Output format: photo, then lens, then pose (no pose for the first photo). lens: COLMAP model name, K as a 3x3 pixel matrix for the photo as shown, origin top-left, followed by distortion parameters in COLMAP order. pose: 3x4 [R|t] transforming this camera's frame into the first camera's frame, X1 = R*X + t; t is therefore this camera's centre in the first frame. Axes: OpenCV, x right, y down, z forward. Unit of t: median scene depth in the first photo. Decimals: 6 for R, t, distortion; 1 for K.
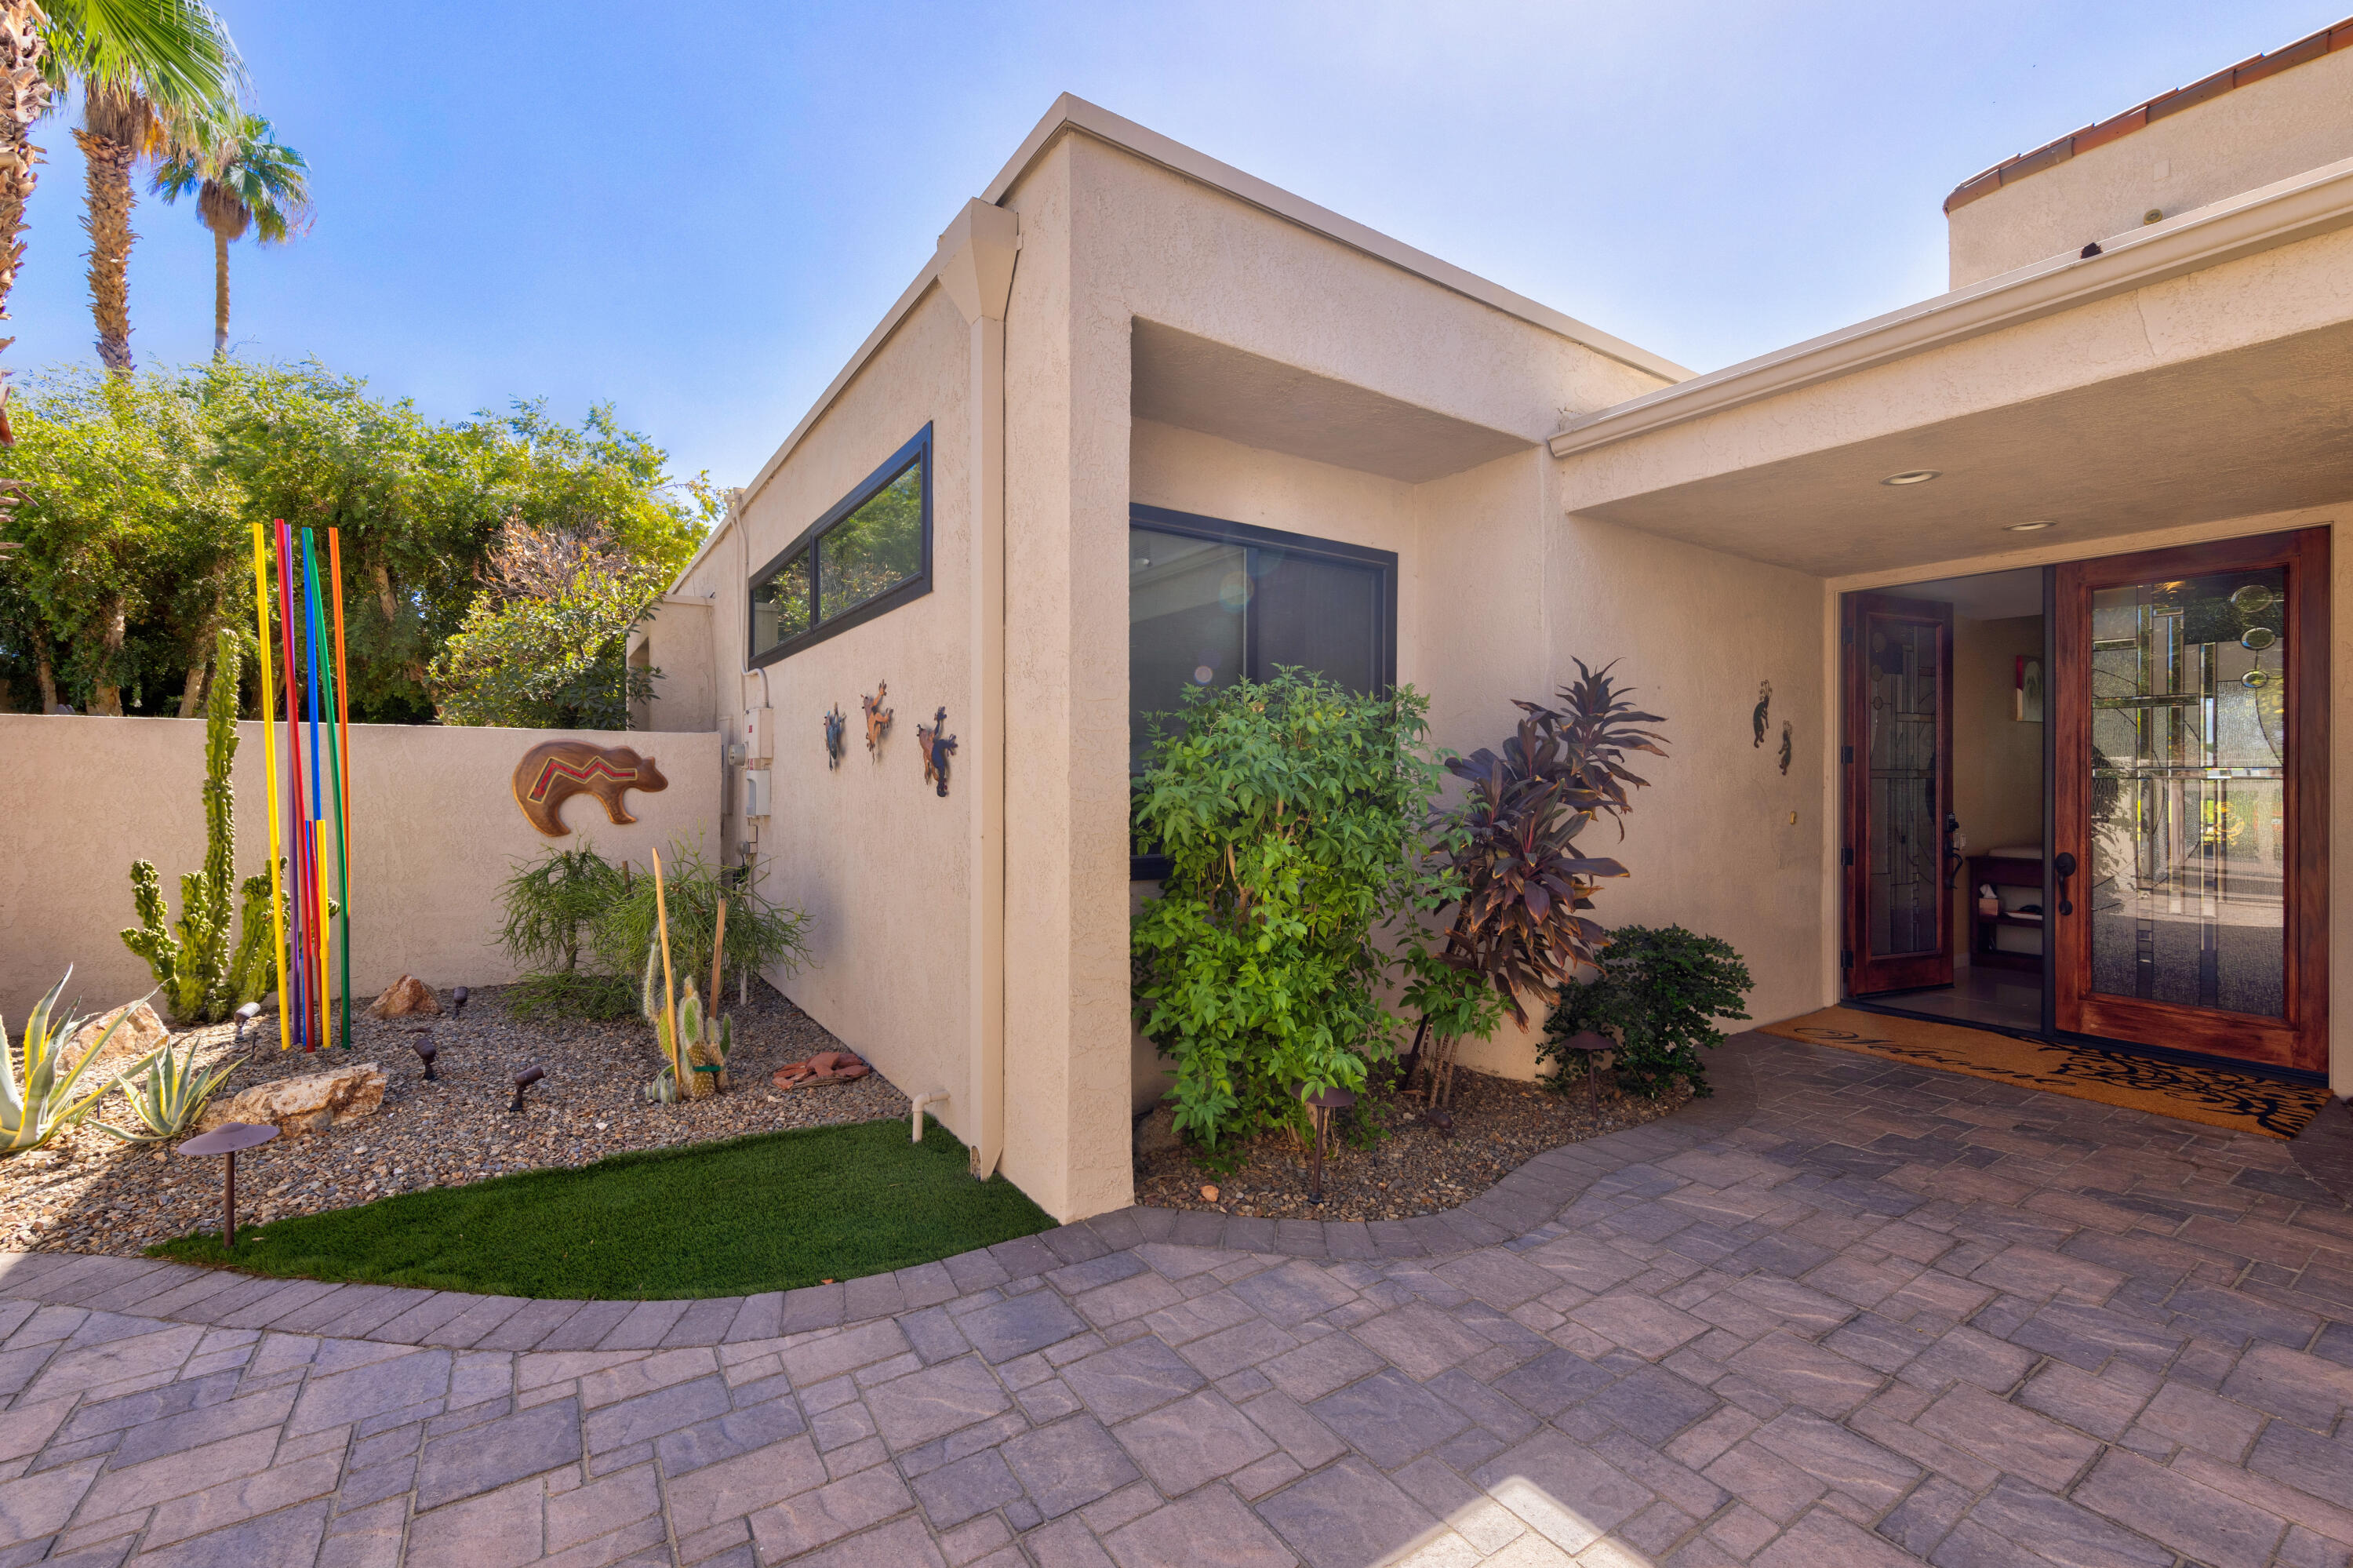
lens RADIAL K [[803.6, 0, 1176.5], [0, 803.6, 784.0], [0, 0, 1]] dist [-0.000520, -0.000009]
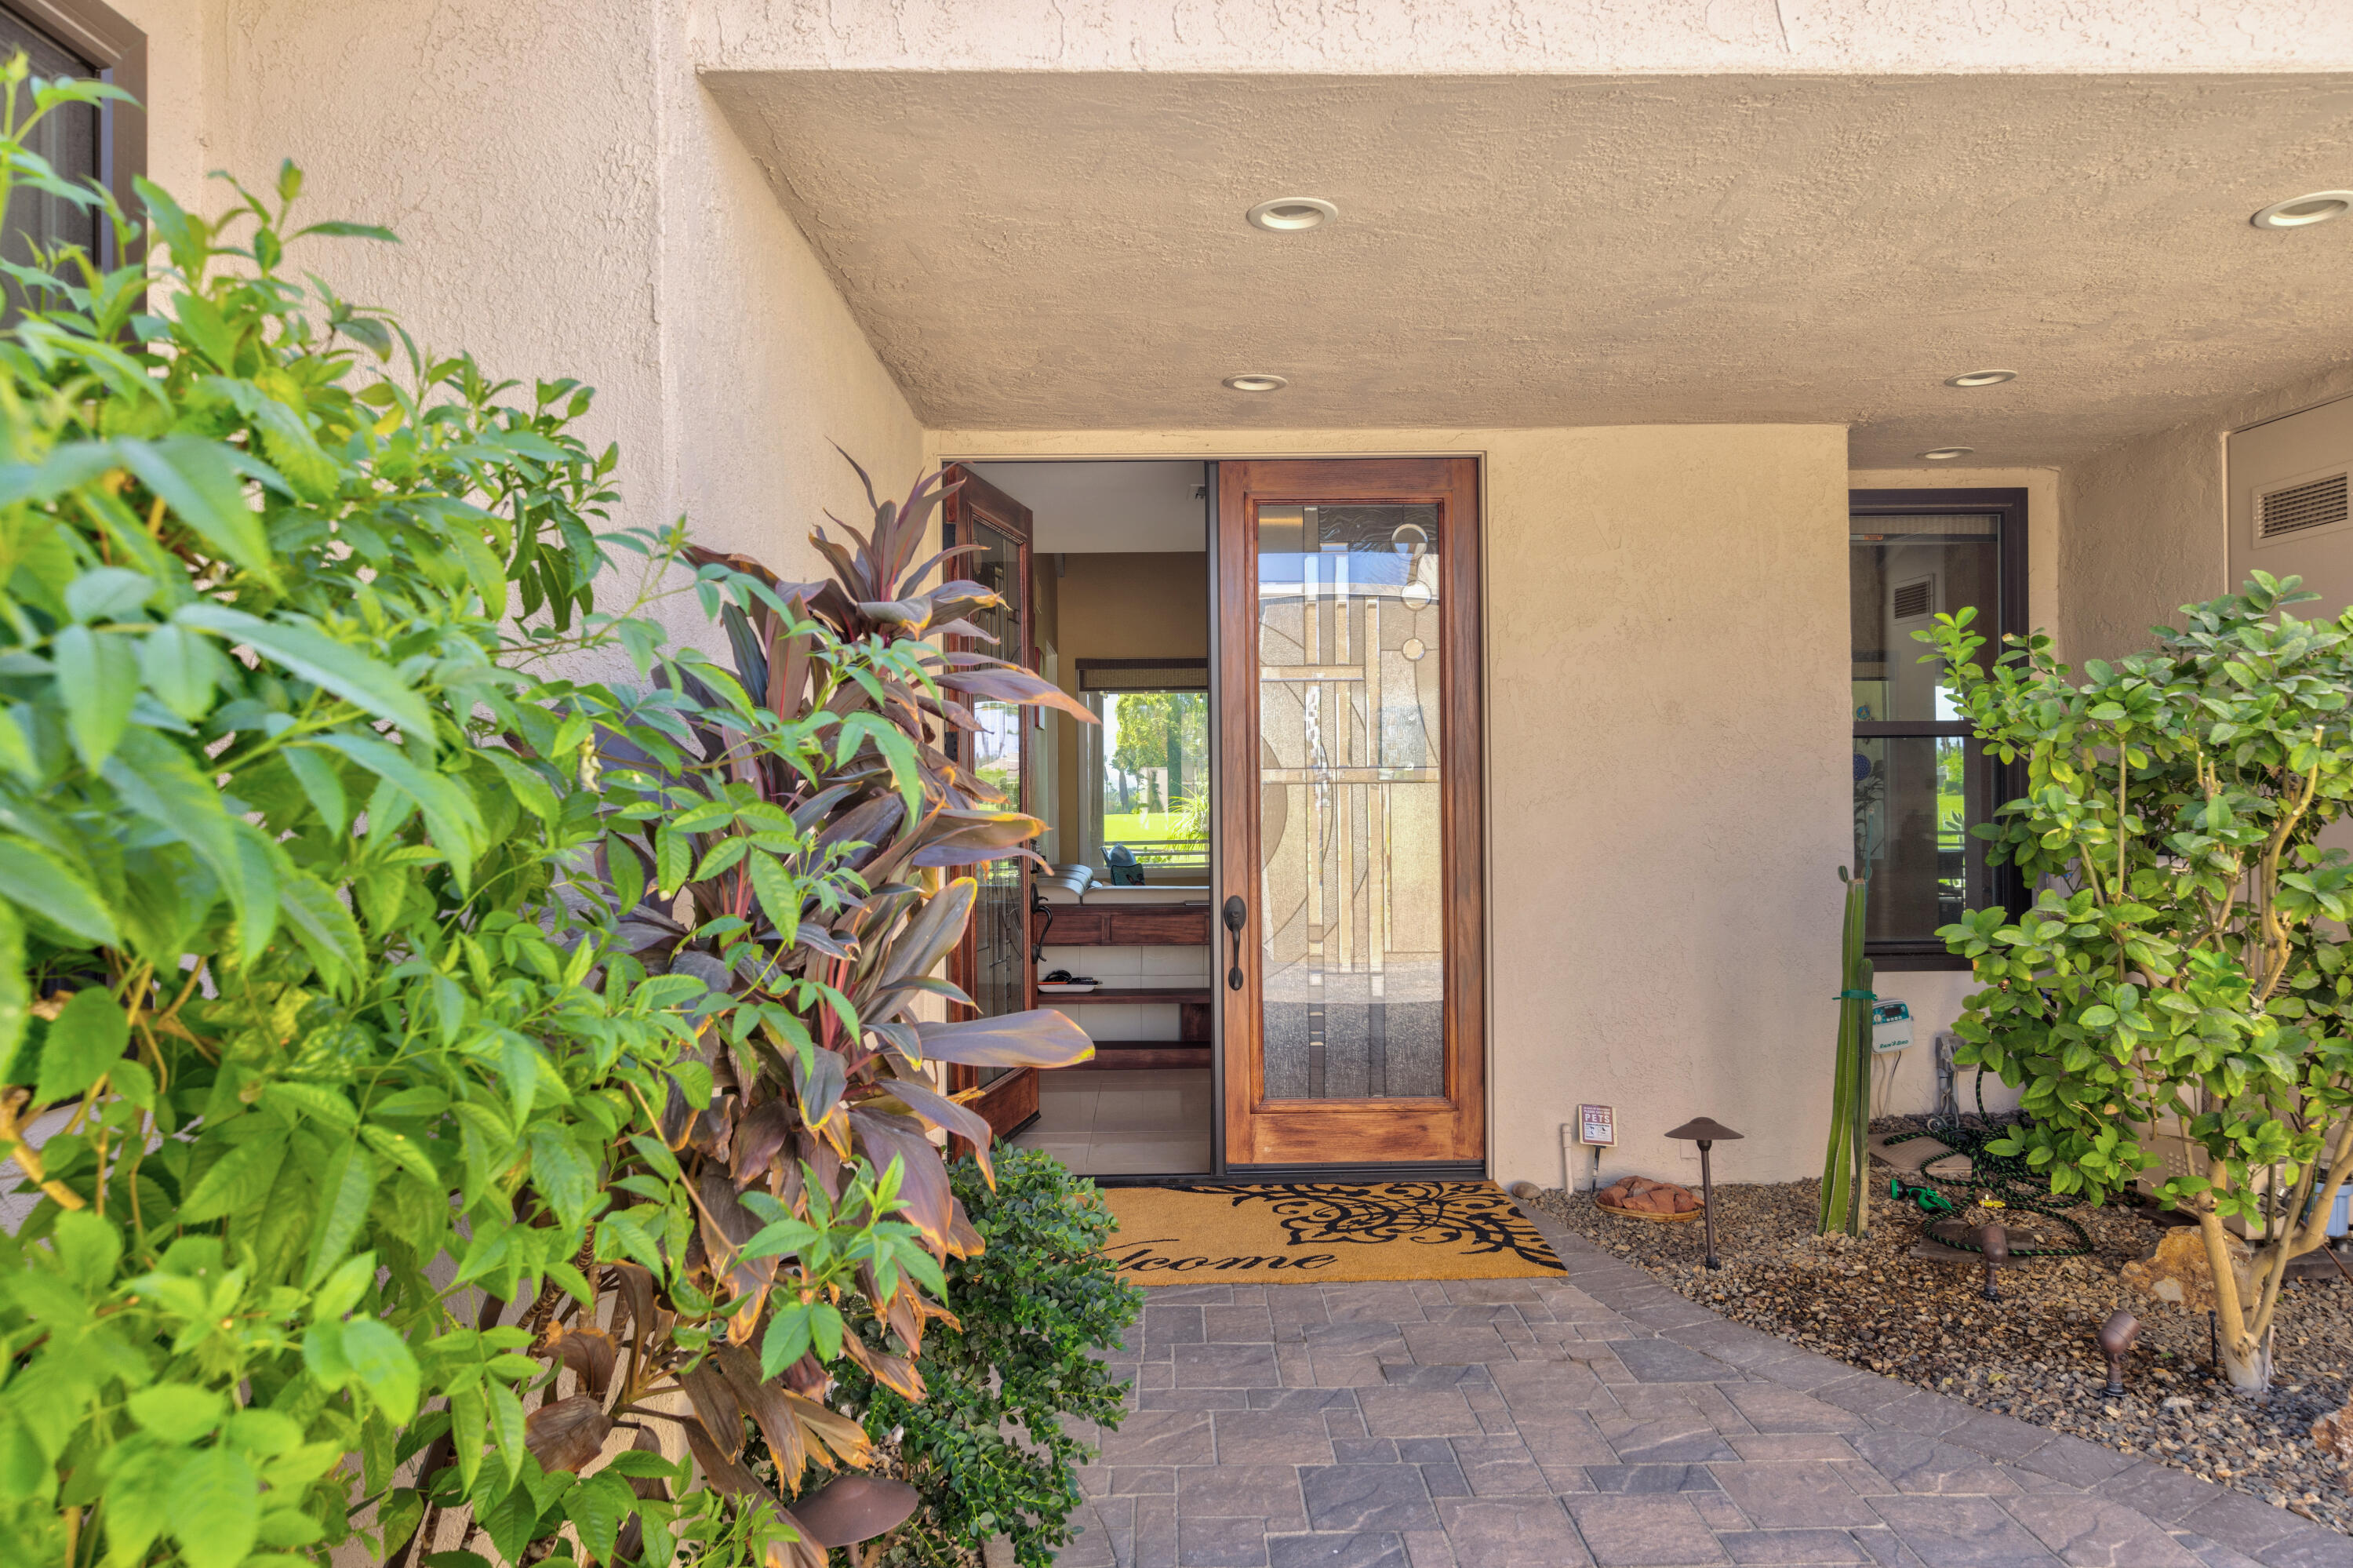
lens RADIAL K [[1580.7, 0, 1176.5], [0, 1580.7, 784.0], [0, 0, 1]] dist [0.001718, 0.001002]
pose [[0.563857, -0.006084, 0.825850, 0.005177], [0.017484, 0.999837, -0.004572, -0.001167], [-0.825687, 0.017017, 0.563871, 0.370657]]
